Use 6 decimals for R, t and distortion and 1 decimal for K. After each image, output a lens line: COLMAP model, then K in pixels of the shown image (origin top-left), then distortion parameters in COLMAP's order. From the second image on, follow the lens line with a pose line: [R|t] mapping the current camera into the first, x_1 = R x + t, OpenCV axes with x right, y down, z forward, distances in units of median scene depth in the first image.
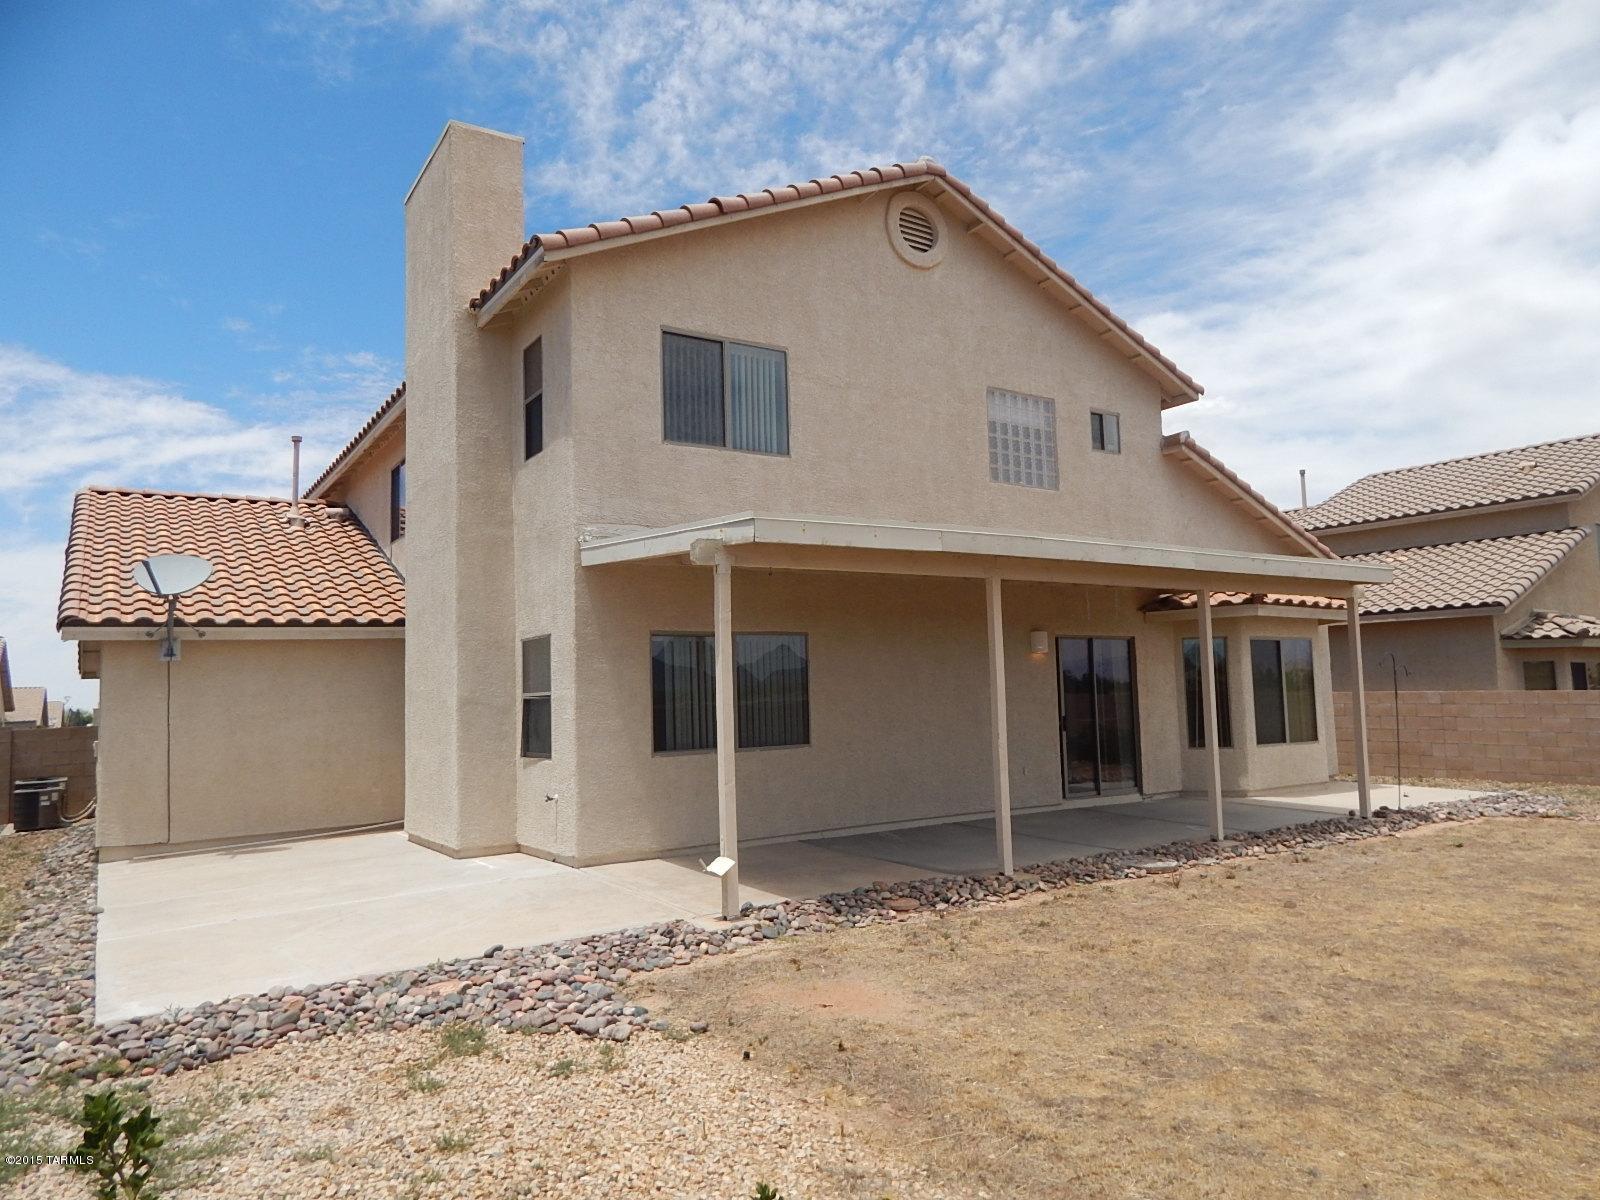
lens RADIAL K [[1020.3, 0, 720.0], [0, 1020.3, 594.7], [0, 0, 1]] dist [0.005158, -0.019283]
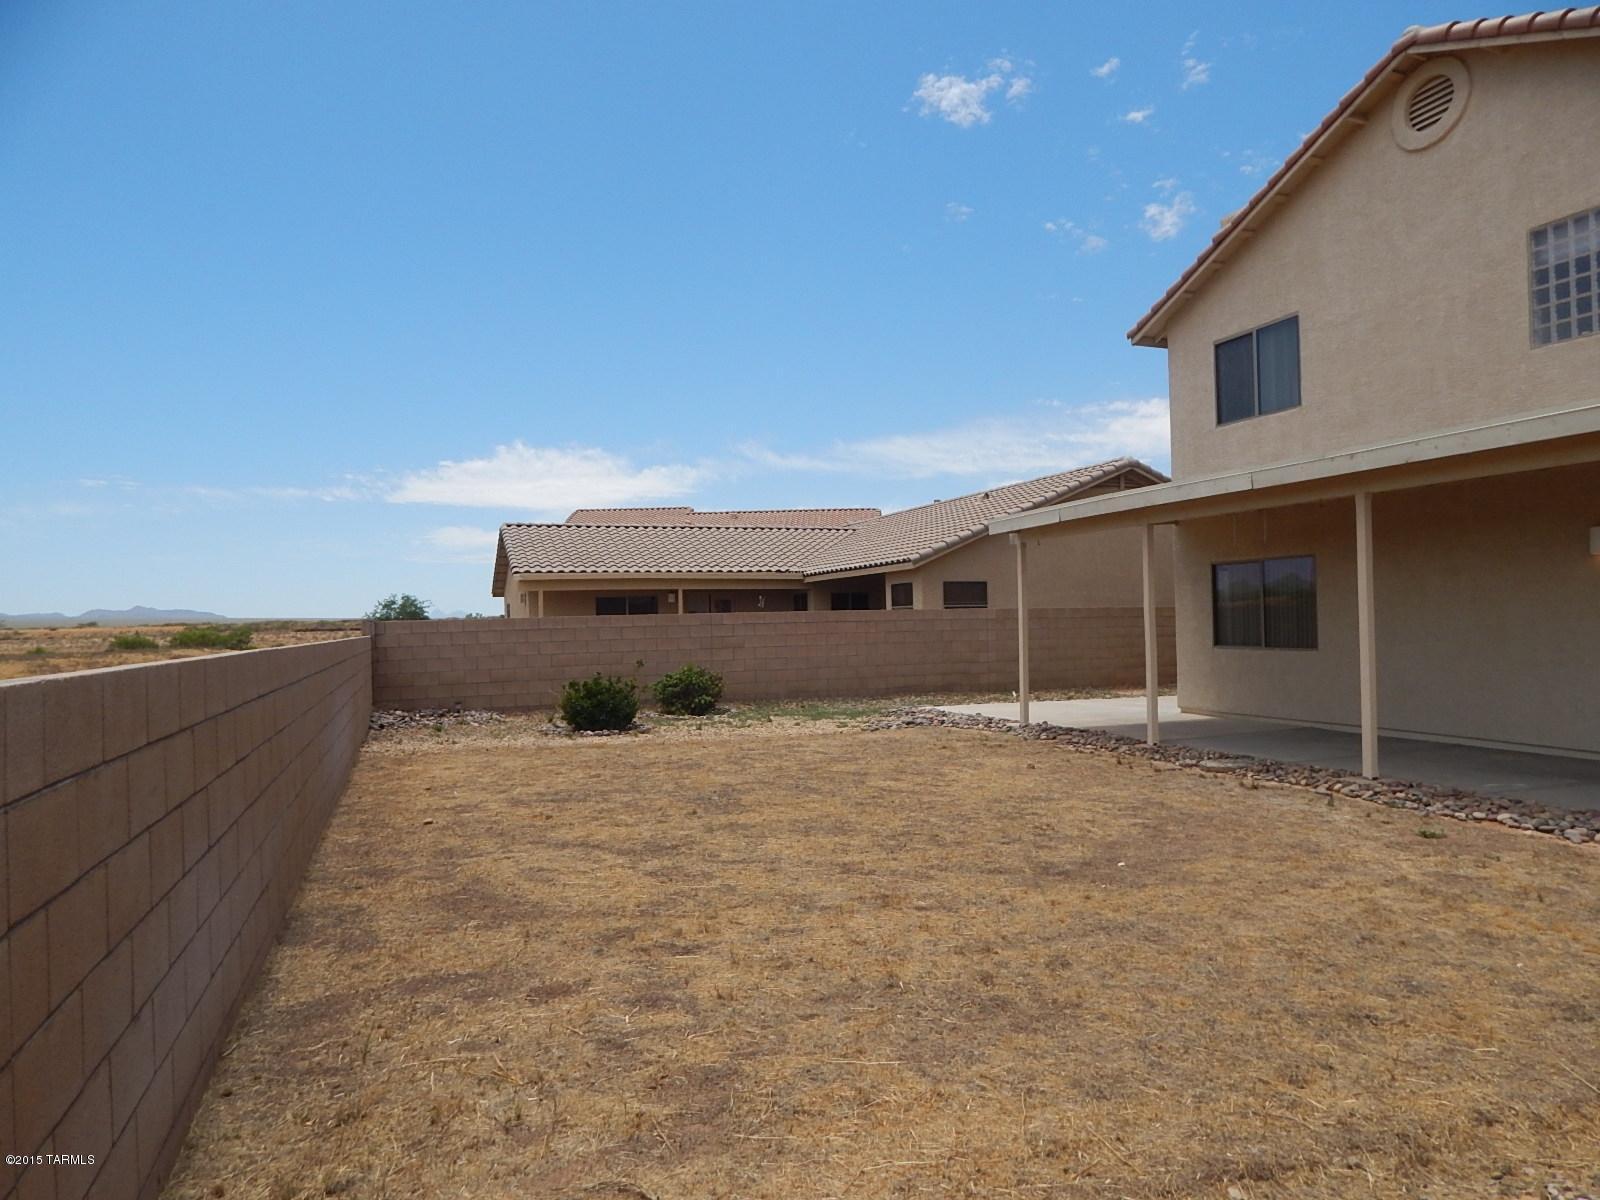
lens RADIAL K [[1045.2, 0, 795.8], [0, 1045.2, 595.3], [0, 0, 1]] dist [0.000303, -0.011343]
pose [[-0.194868, -0.001353, -0.980829, 1.350279], [0.110556, 0.993596, -0.023336, 0.043486], [0.974579, -0.112984, -0.193471, 0.643308]]
